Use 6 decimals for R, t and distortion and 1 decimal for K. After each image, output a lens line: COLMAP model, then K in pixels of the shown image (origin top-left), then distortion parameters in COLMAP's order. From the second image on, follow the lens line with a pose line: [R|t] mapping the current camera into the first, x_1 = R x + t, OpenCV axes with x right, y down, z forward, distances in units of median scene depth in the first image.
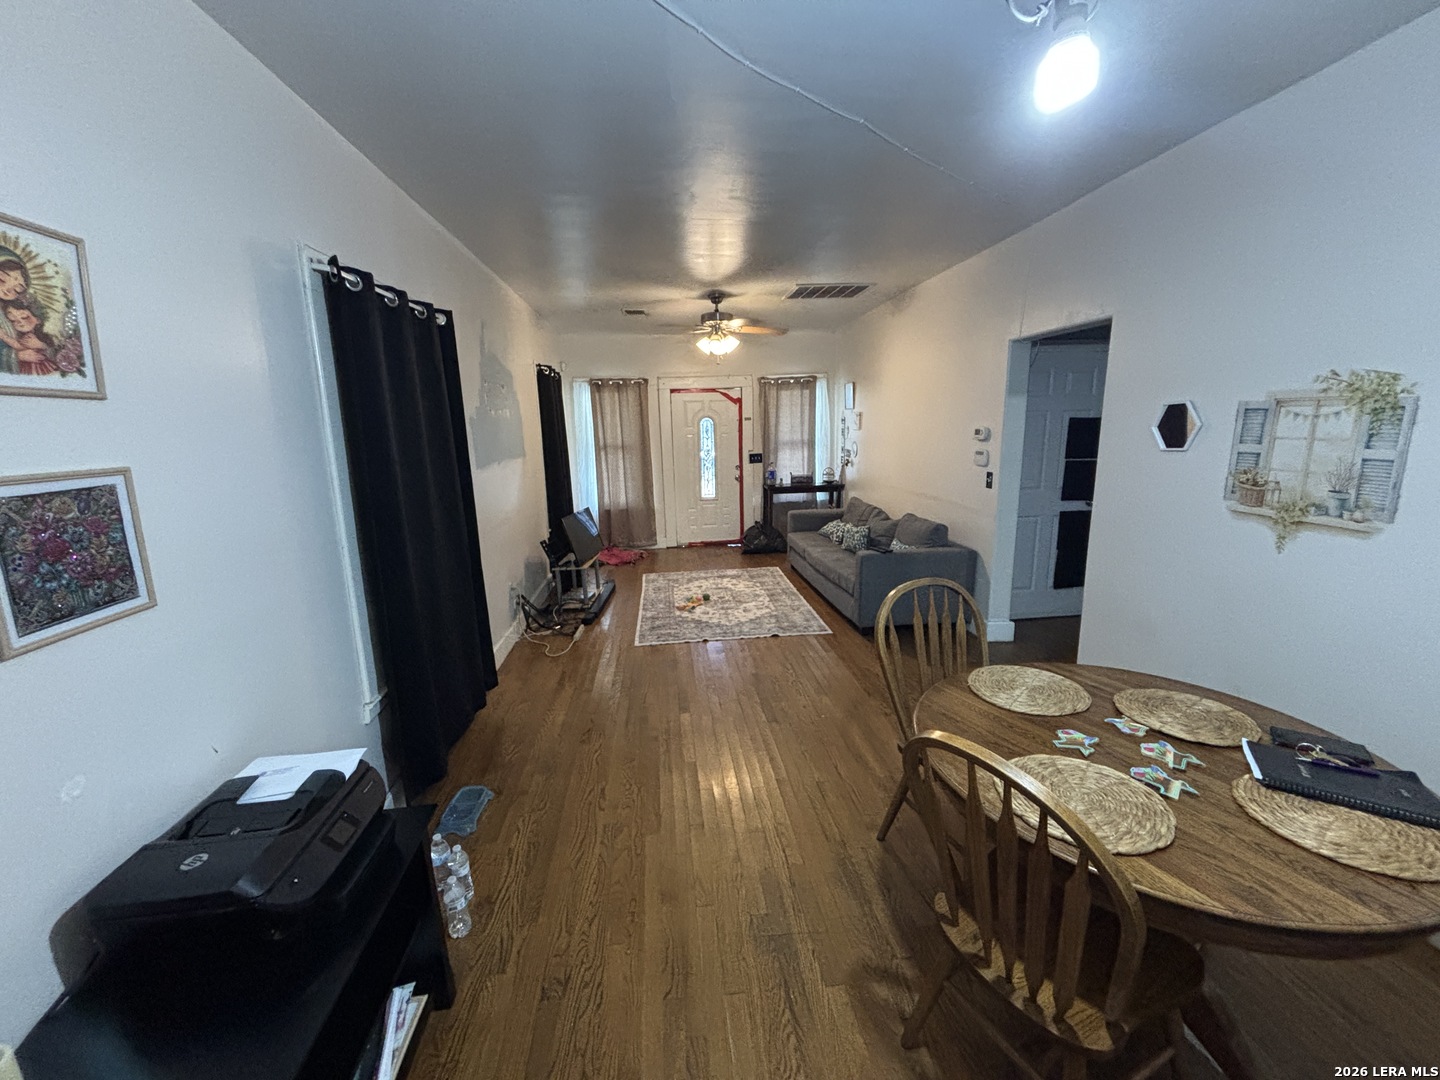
lens RADIAL K [[576.3, 0, 710.1], [0, 576.3, 543.0], [0, 0, 1]] dist [0.001260, 0.000083]
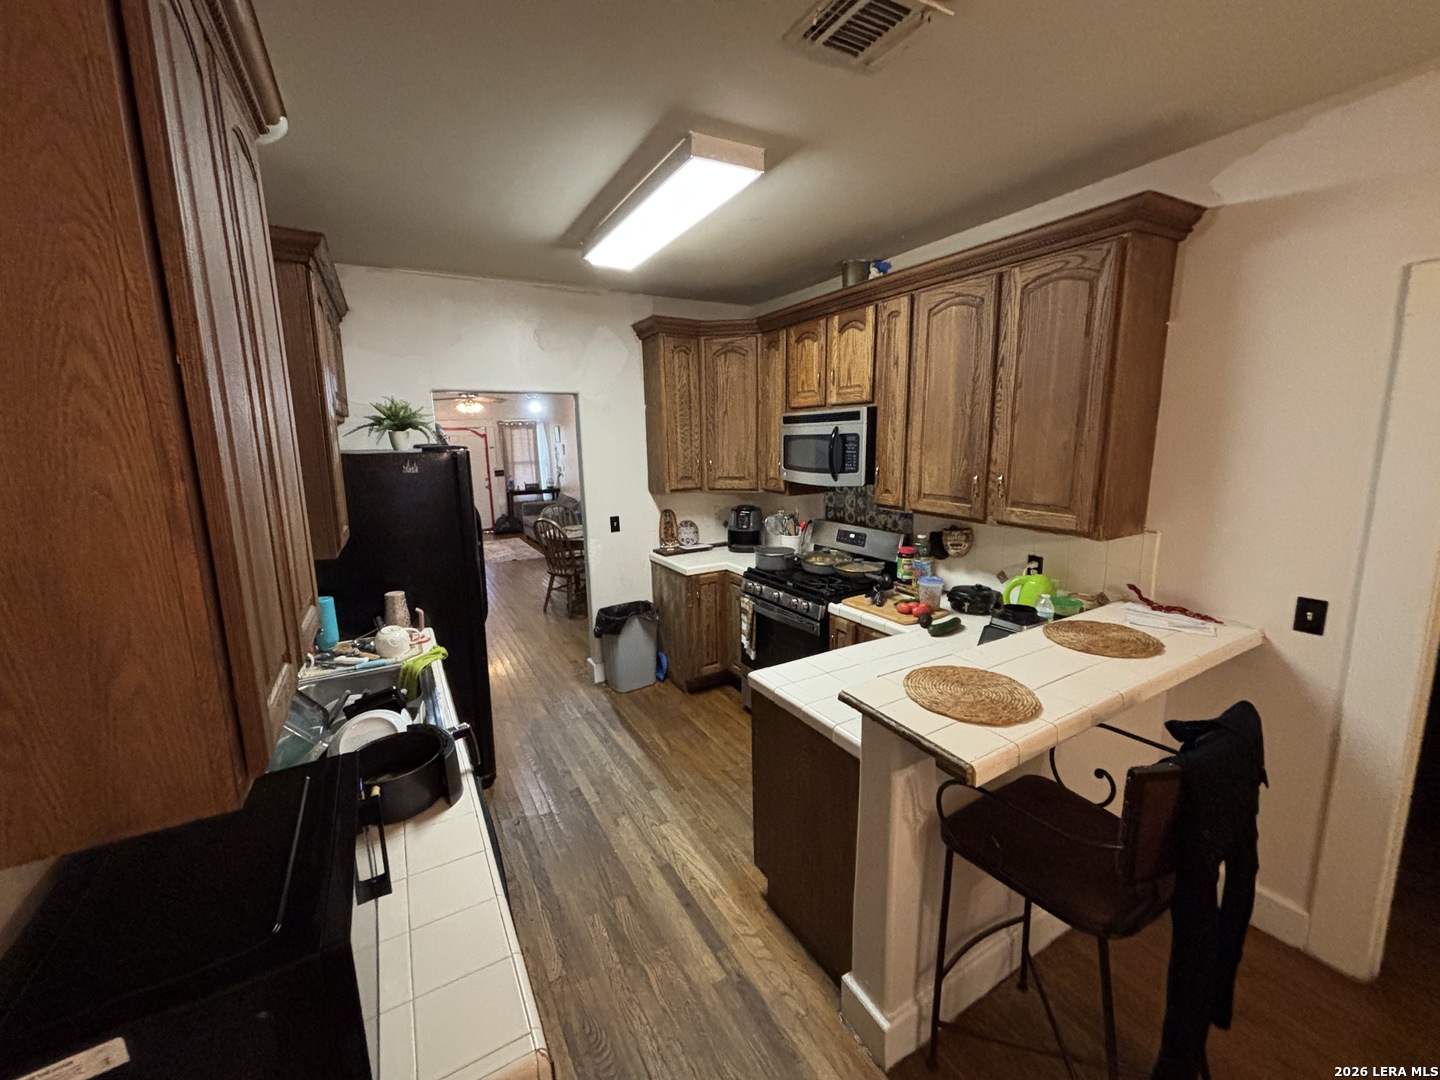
lens RADIAL K [[576.3, 0, 728.6], [0, 576.3, 541.6], [0, 0, 1]] dist [0.001260, 0.000083]
pose [[0.902769, -0.068581, 0.424624, -0.039277], [0.084551, 0.996241, -0.018856, 0.134855], [-0.421734, 0.052925, 0.905174, -0.741129]]
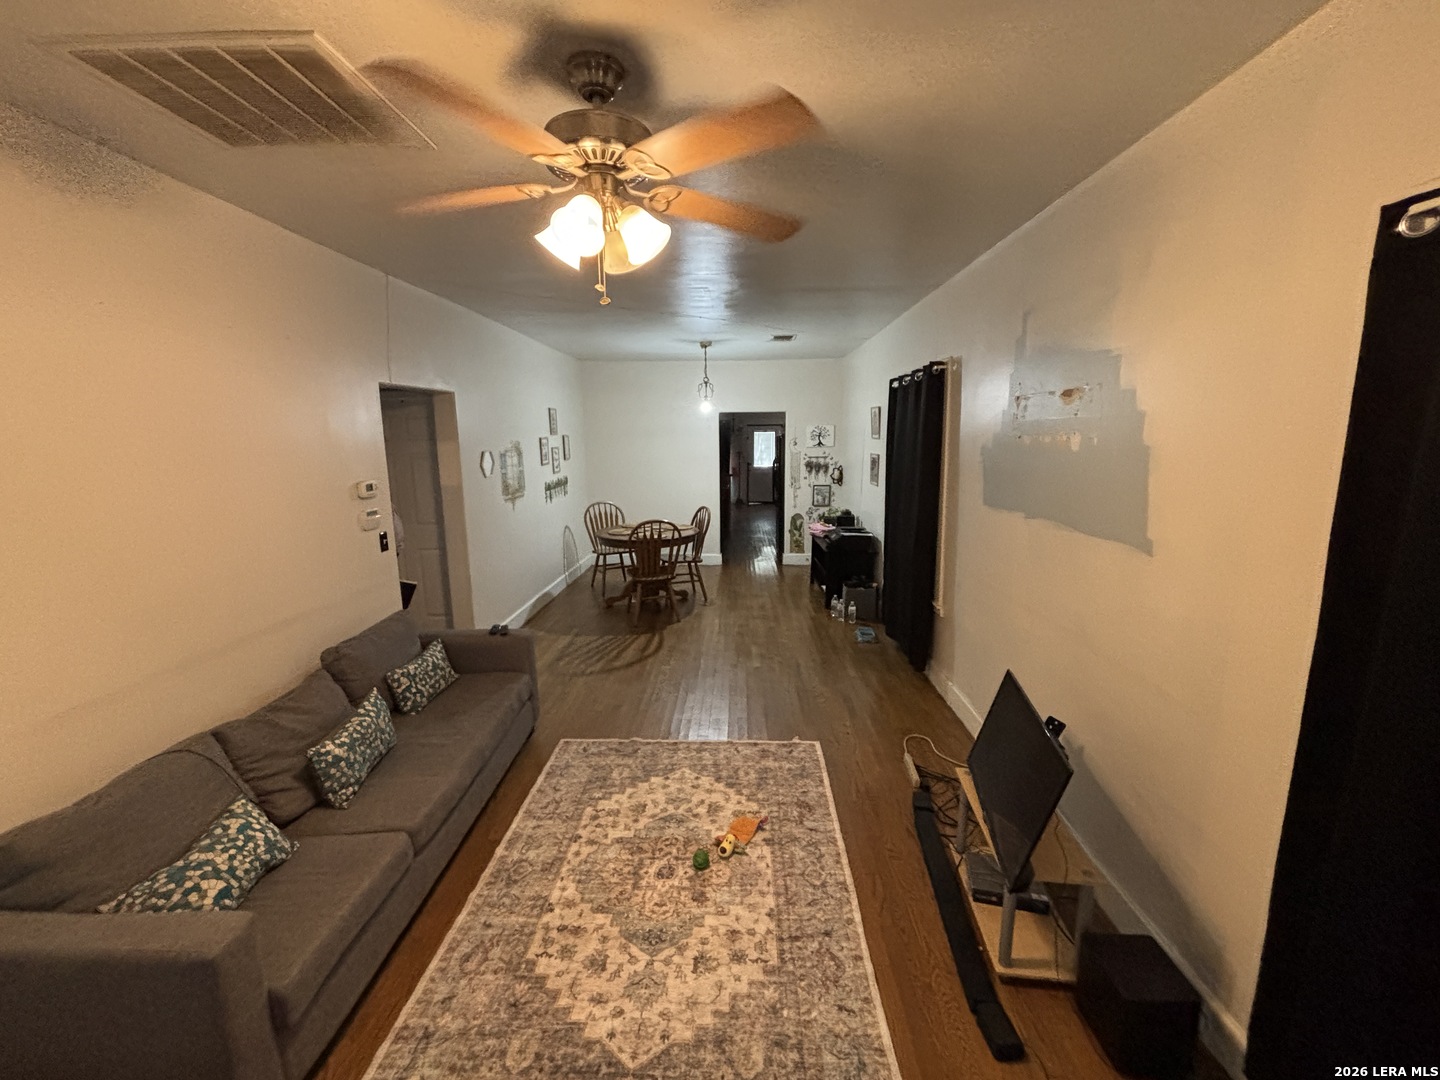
lens RADIAL K [[580.2, 0, 716.6], [0, 580.2, 533.5], [0, 0, 1]] dist [-0.000552, -0.000013]
pose [[-0.990862, 0.020301, 0.133343, -0.069155], [0.068637, 0.926925, 0.368915, -0.253491], [-0.116109, 0.374696, -0.919849, 1.086176]]
